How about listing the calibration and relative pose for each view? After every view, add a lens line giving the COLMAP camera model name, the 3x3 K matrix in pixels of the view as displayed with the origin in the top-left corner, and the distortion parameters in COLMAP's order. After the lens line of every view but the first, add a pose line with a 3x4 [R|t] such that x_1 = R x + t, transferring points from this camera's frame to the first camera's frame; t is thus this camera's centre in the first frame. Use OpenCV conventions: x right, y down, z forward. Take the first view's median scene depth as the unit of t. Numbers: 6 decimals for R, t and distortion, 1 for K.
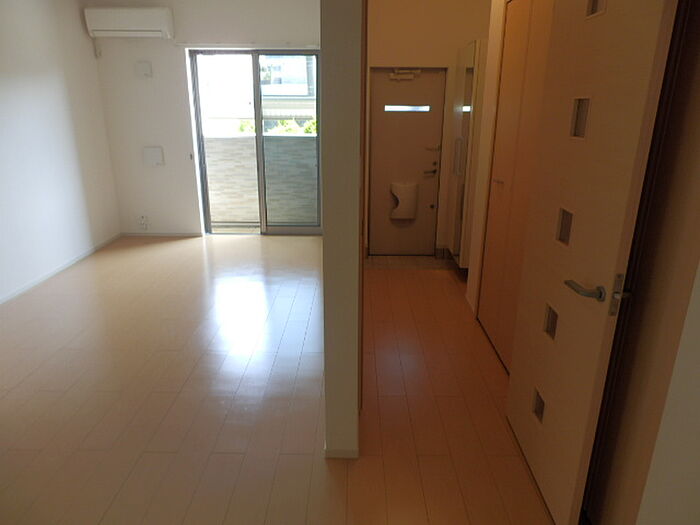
lens RADIAL K [[492.3, 0, 349.8], [0, 492.3, 264.0], [0, 0, 1]] dist [-0.012334, 0.011841]
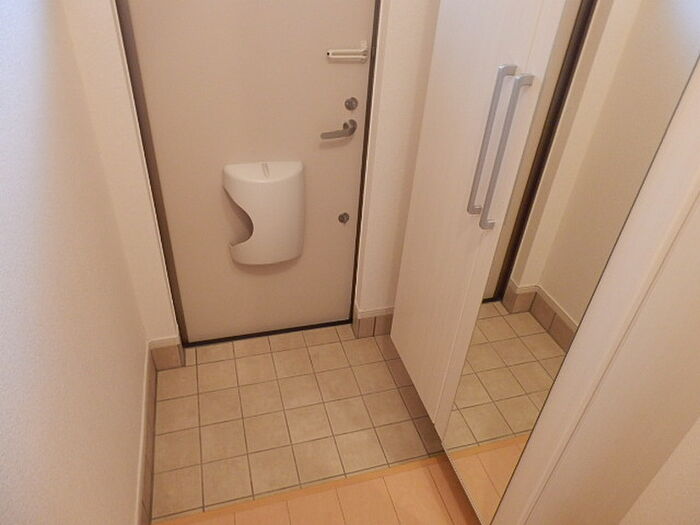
lens RADIAL K [[492.3, 0, 349.1], [0, 492.3, 261.2], [0, 0, 1]] dist [-0.012334, 0.011841]
pose [[0.955927, -0.122555, 0.266804, 0.069693], [0.036502, 0.951273, 0.306181, -0.203807], [-0.291327, -0.282948, 0.913821, 0.664866]]
